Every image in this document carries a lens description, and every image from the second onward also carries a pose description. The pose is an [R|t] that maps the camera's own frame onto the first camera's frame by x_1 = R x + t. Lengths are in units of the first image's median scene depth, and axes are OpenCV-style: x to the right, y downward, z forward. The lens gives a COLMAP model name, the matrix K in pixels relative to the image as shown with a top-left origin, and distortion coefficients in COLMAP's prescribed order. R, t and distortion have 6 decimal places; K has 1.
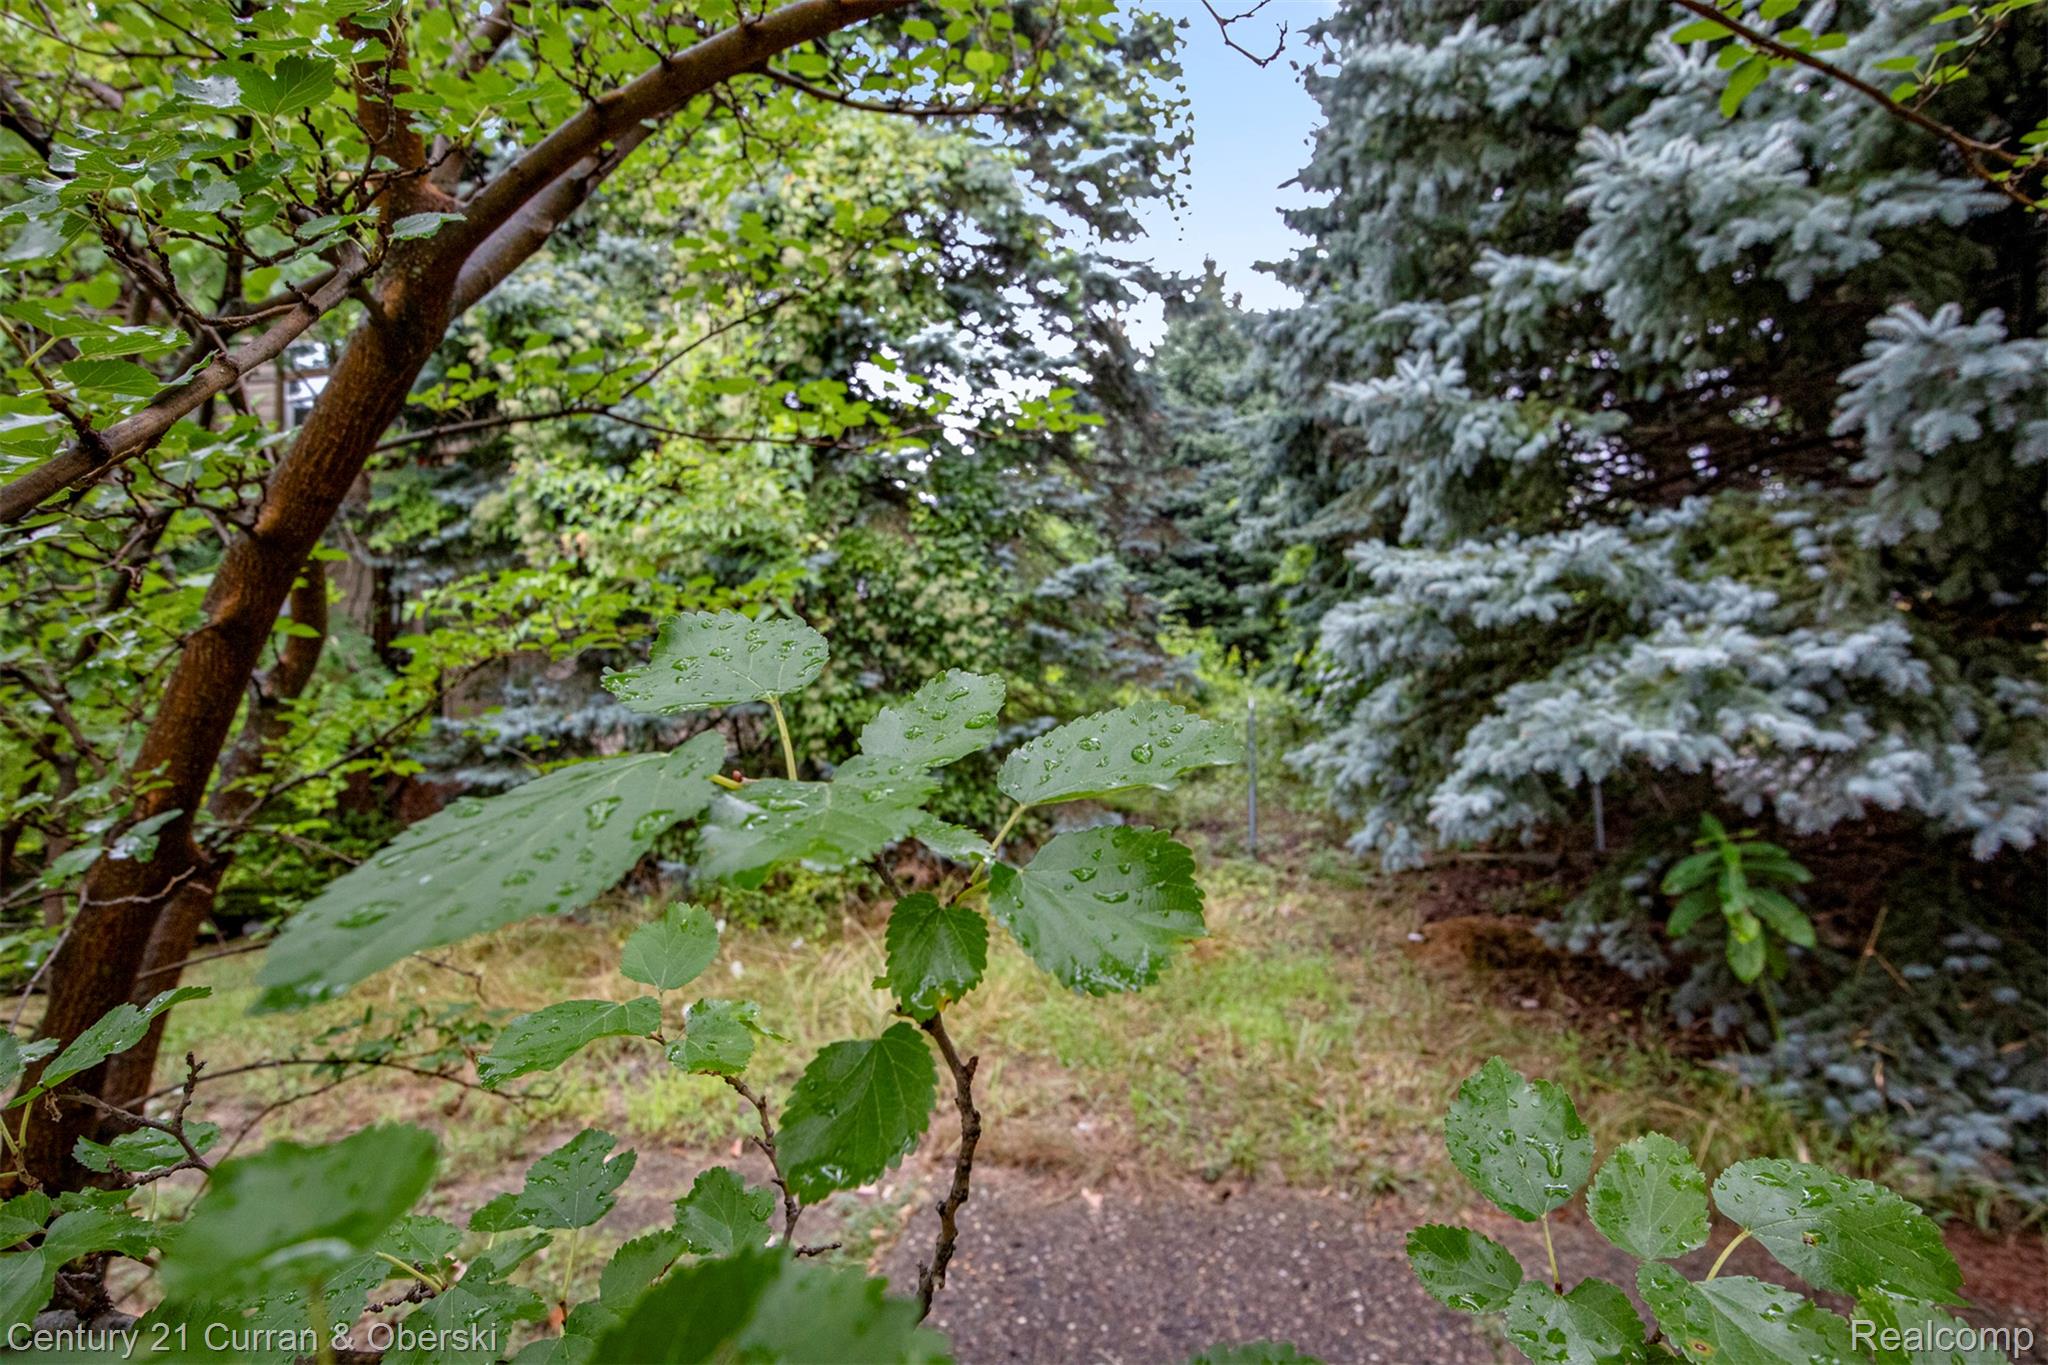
lens RADIAL K [[1103.6, 0, 1024.0], [0, 1103.6, 682.5], [0, 0, 1]] dist [0.027841, -0.000052]
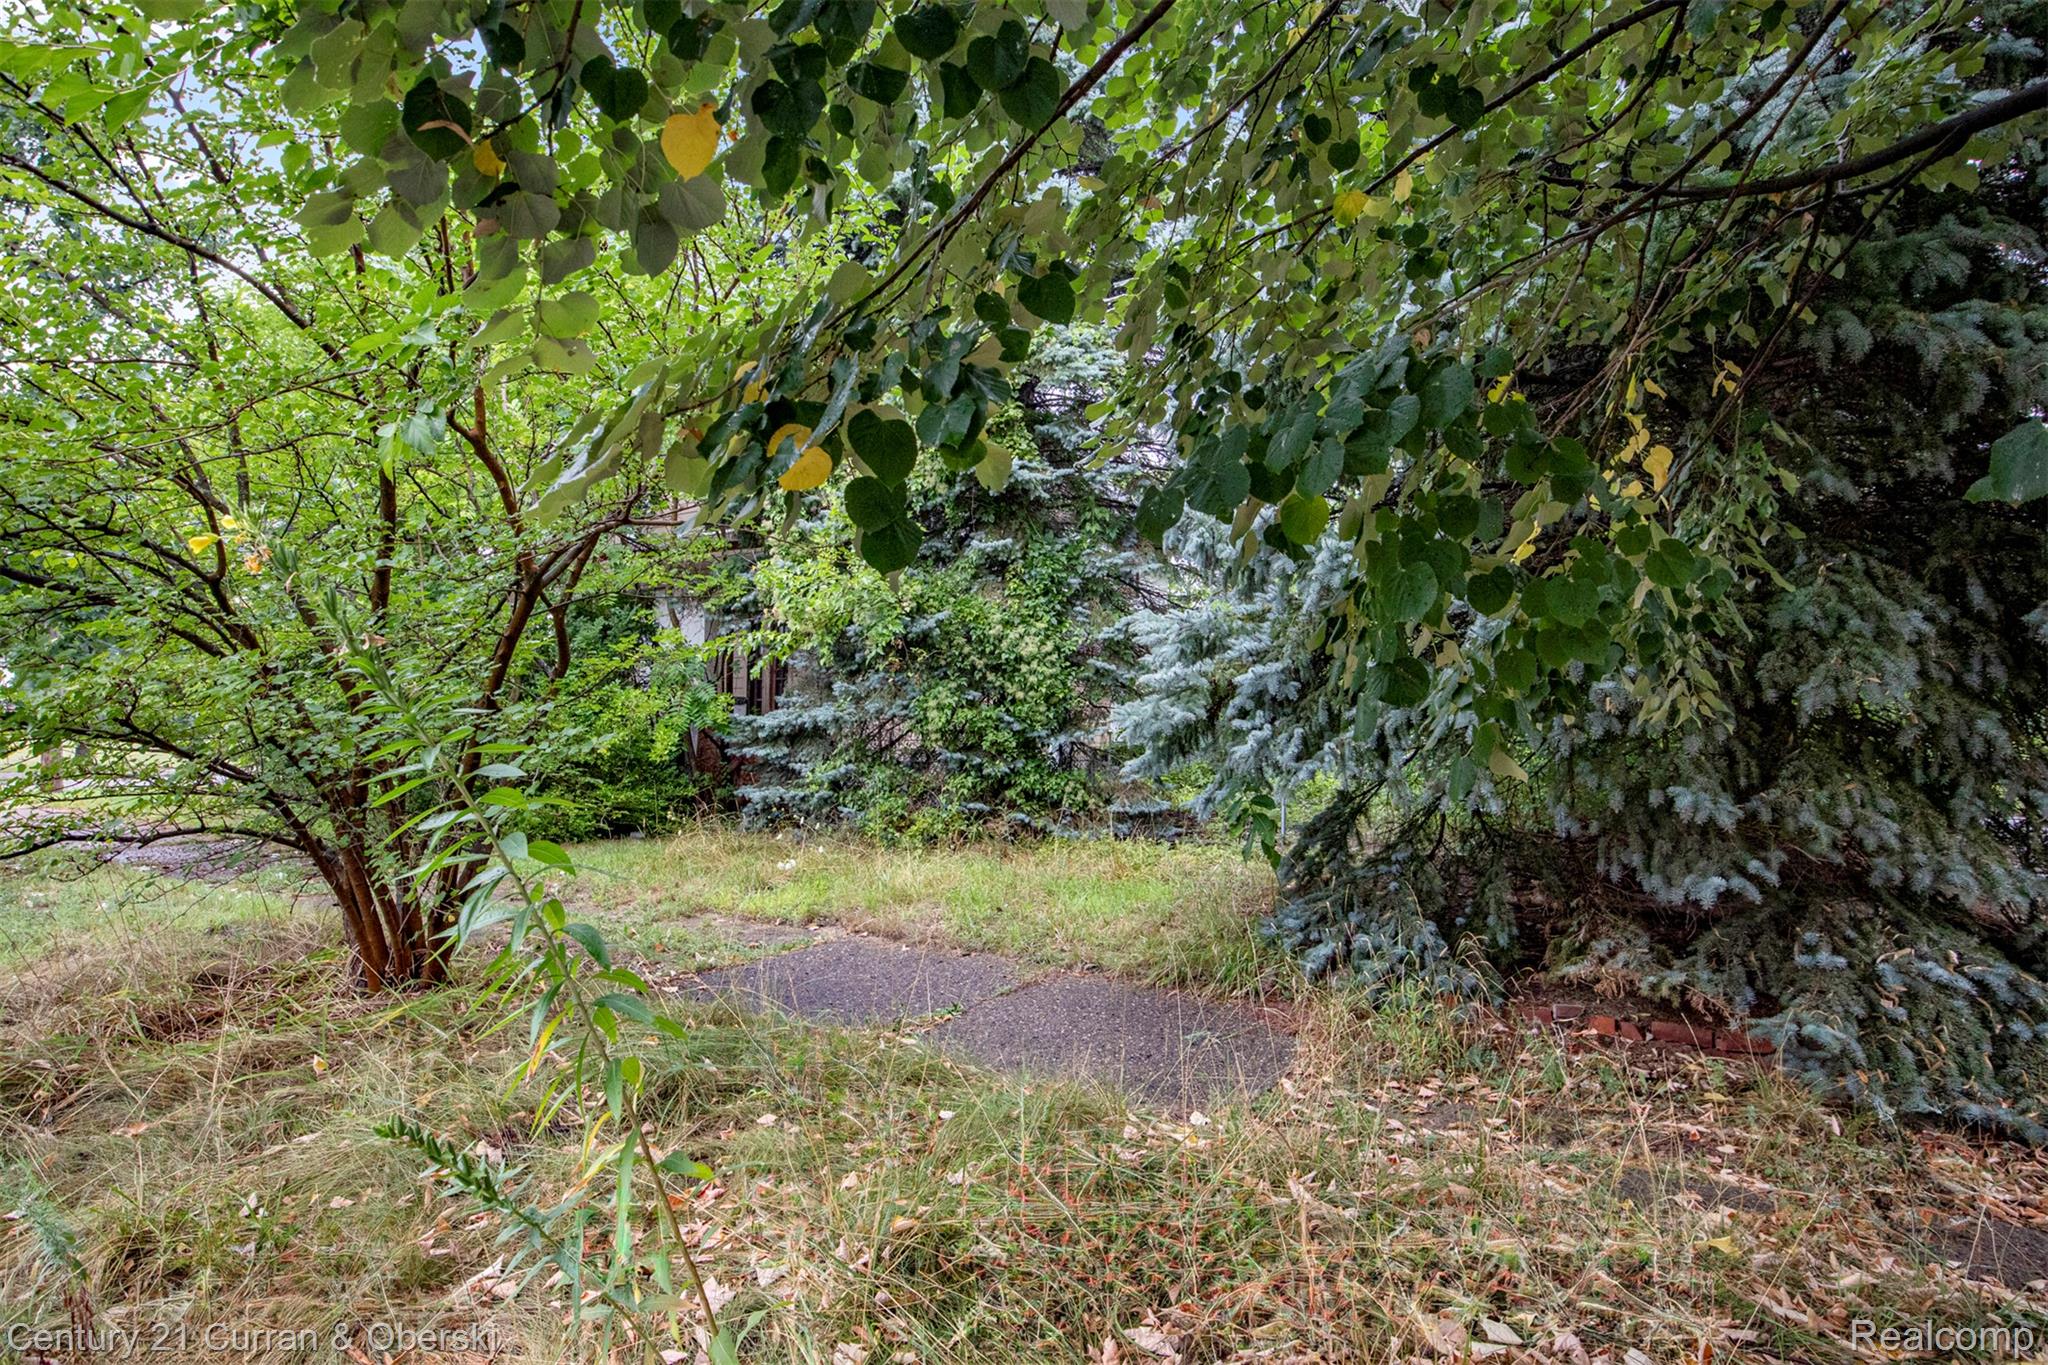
lens RADIAL K [[1103.6, 0, 1024.0], [0, 1103.6, 682.5], [0, 0, 1]] dist [0.027841, -0.000052]
pose [[0.940908, 0.019184, -0.338118, 0.427737], [-0.029218, 0.999270, -0.024611, 0.015162], [0.337399, 0.033036, 0.940782, -0.382174]]
